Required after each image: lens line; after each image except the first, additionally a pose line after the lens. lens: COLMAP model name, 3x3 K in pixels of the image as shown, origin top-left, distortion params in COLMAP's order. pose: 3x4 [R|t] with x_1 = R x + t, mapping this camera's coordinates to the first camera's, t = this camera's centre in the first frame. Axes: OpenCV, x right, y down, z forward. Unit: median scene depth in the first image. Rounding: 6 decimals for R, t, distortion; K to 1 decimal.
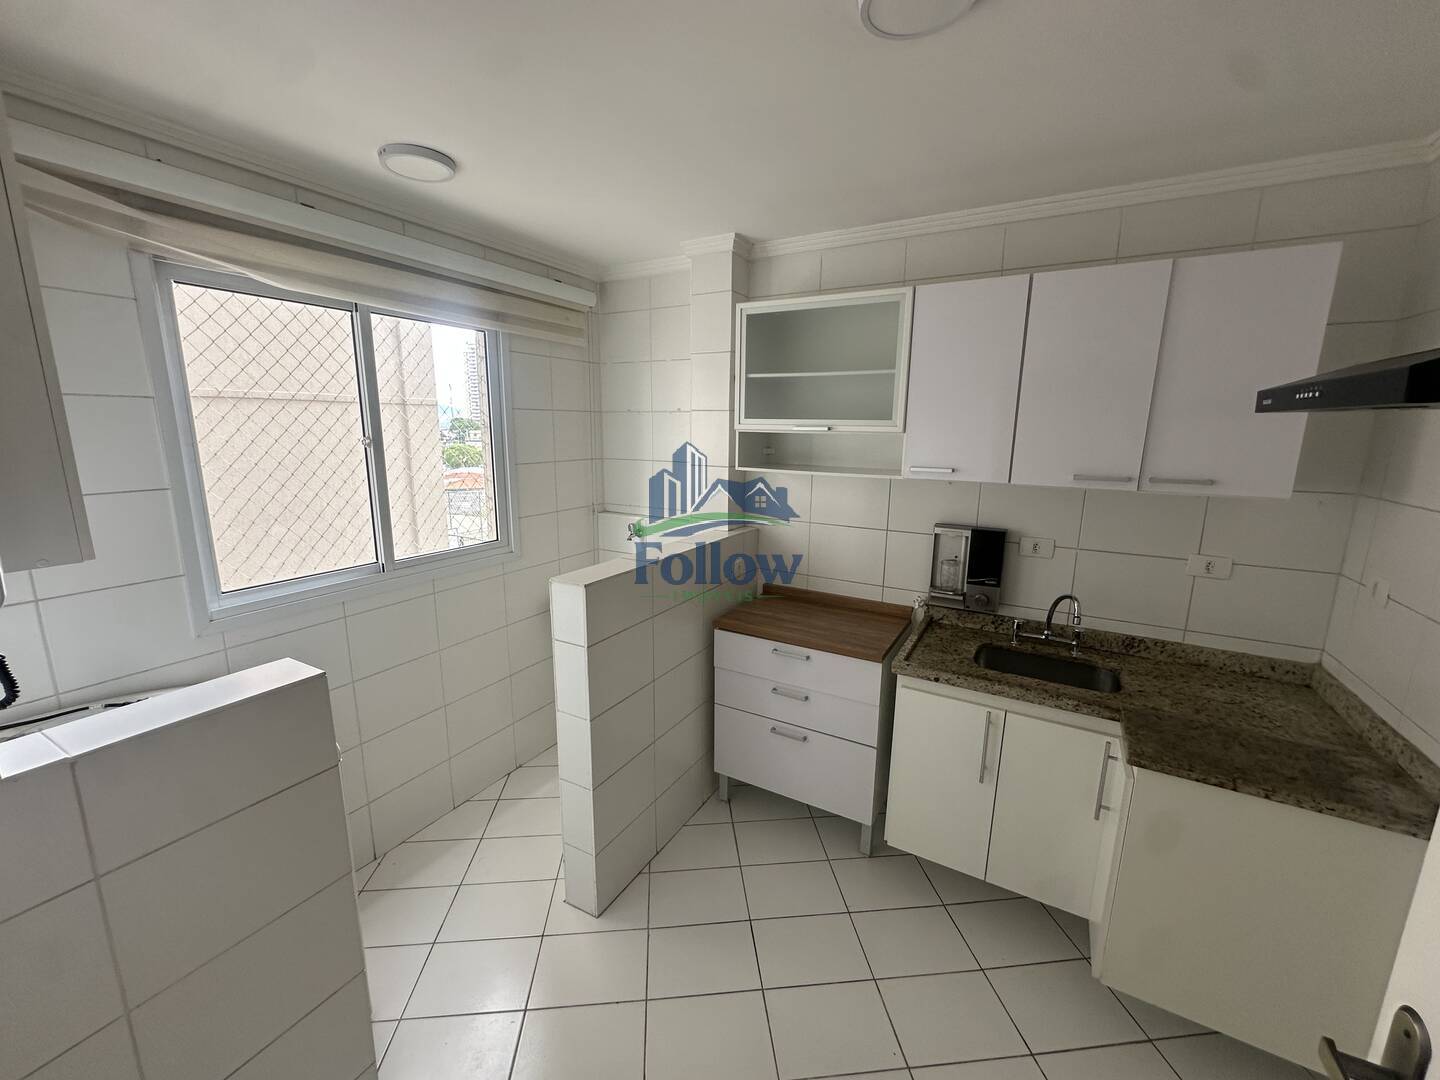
lens RADIAL K [[577.1, 0, 709.7], [0, 577.1, 533.3], [0, 0, 1]] dist [-0.002554, 0.000656]
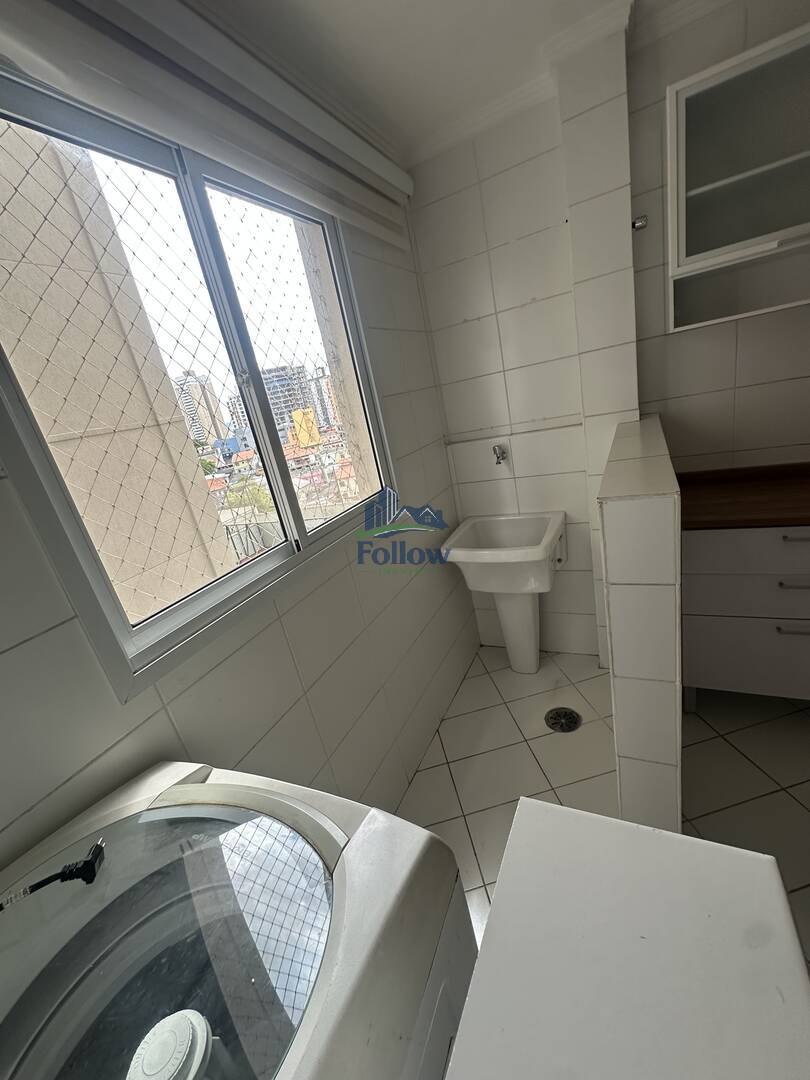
lens RADIAL K [[432.8, 0, 395.5], [0, 432.8, 540.0], [0, 0, 1]] dist [-0.002554, 0.000656]
pose [[0.975311, -0.220142, -0.017483, -0.440083], [0.220593, 0.967477, 0.123800, 0.010398], [-0.010339, -0.124600, 0.992153, 0.434559]]
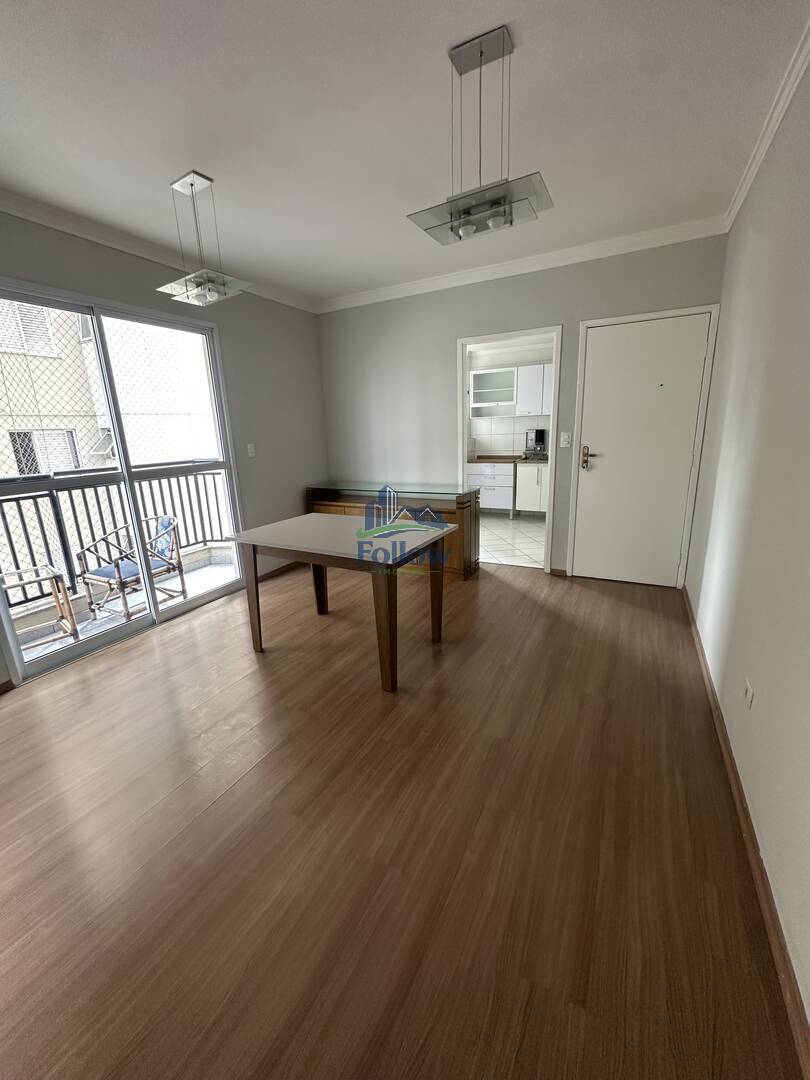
lens RADIAL K [[432.8, 0, 402.8], [0, 432.8, 538.7], [0, 0, 1]] dist [-0.002554, 0.000656]
pose [[0.997811, -0.056843, 0.033797, -0.582413], [0.054897, 0.996923, 0.055953, 0.525652], [-0.036874, -0.053975, 0.997861, -1.940047]]
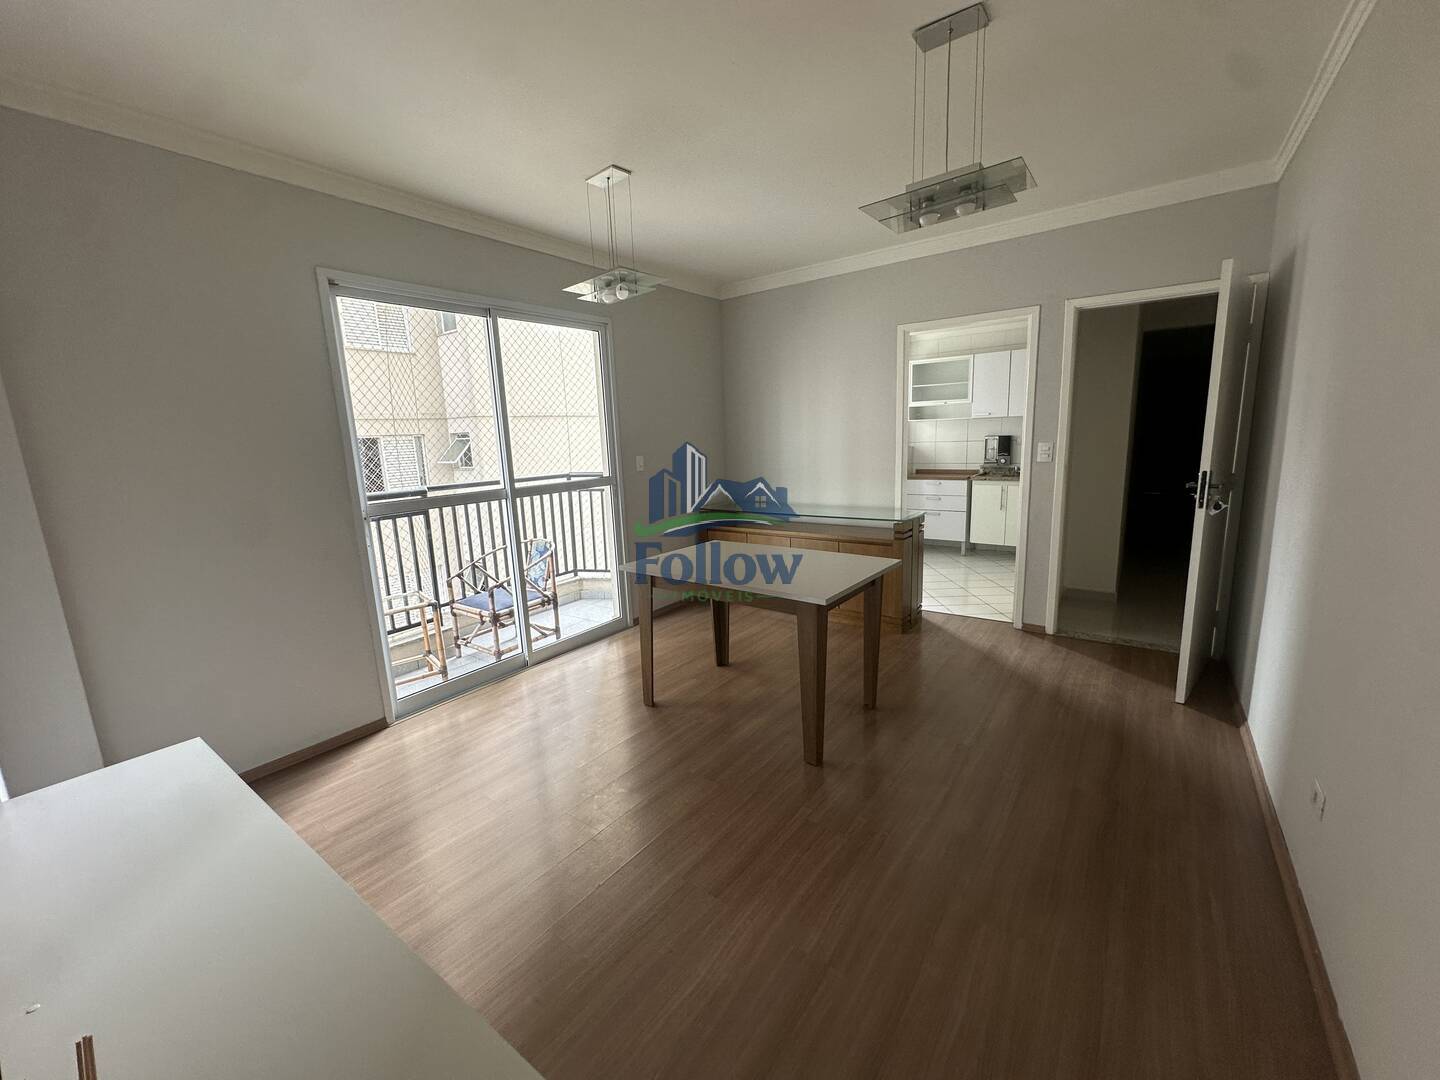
lens RADIAL K [[577.1, 0, 716.4], [0, 577.1, 537.5], [0, 0, 1]] dist [-0.002554, 0.000656]
pose [[0.993355, -0.029841, -0.111153, -0.652657], [0.028250, 0.999475, -0.015854, 0.521787], [0.111568, 0.012609, 0.993677, -2.057133]]
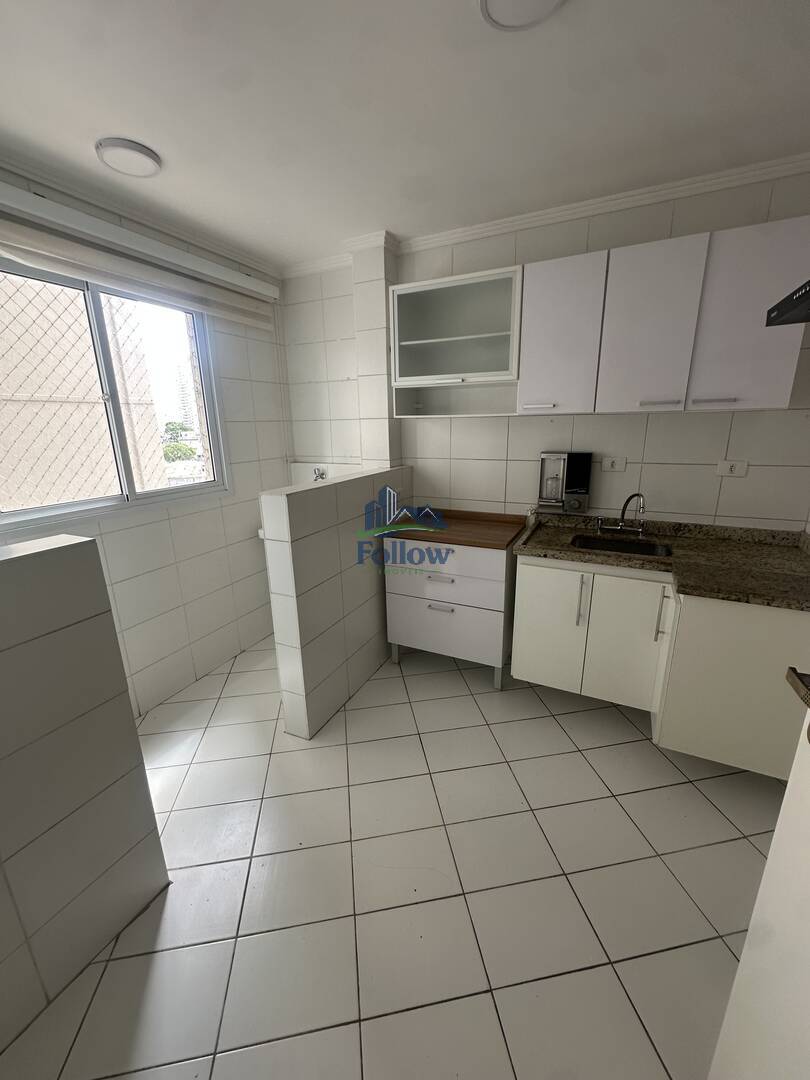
lens RADIAL K [[432.8, 0, 399.7], [0, 432.8, 535.9], [0, 0, 1]] dist [-0.002554, 0.000656]
pose [[0.997218, -0.047294, 0.057613, -0.013752], [0.042971, 0.996325, 0.074089, 0.101431], [-0.060905, -0.071407, 0.995586, -0.015478]]
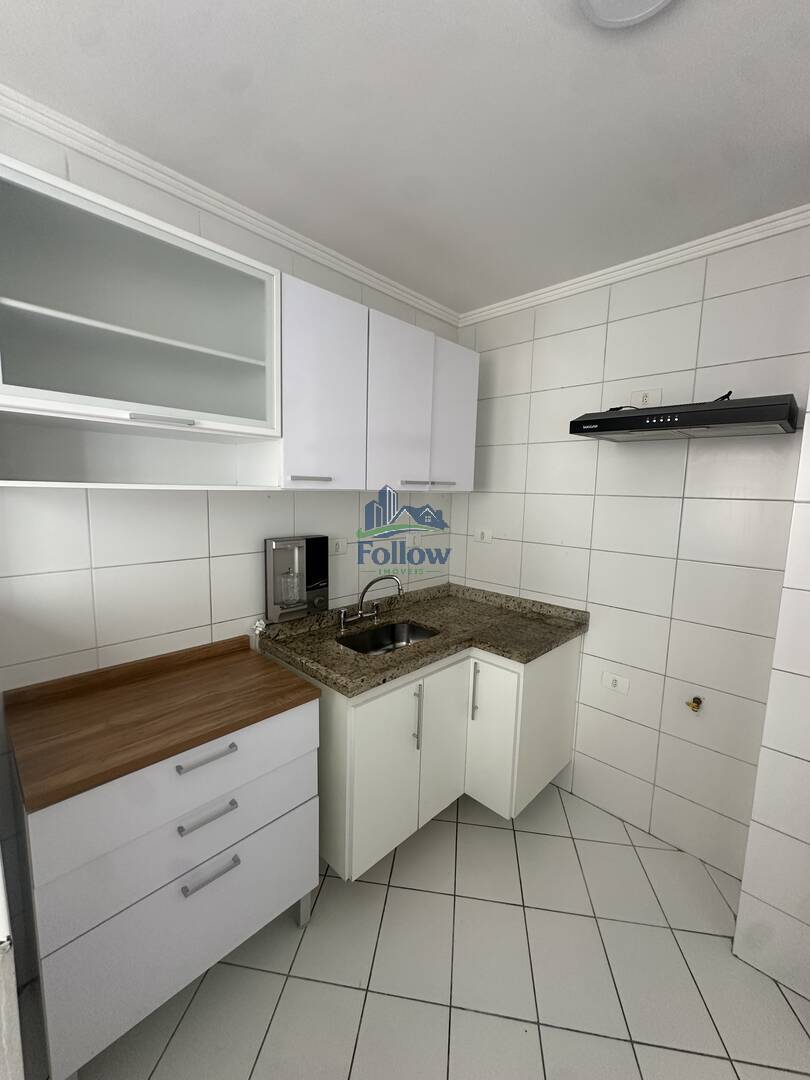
lens RADIAL K [[432.8, 0, 414.8], [0, 432.8, 536.0], [0, 0, 1]] dist [-0.002554, 0.000656]
pose [[0.227279, -0.117066, 0.966768, -0.271681], [0.159252, 0.983852, 0.081696, -0.046738], [-0.960720, 0.135392, 0.242252, 0.655663]]
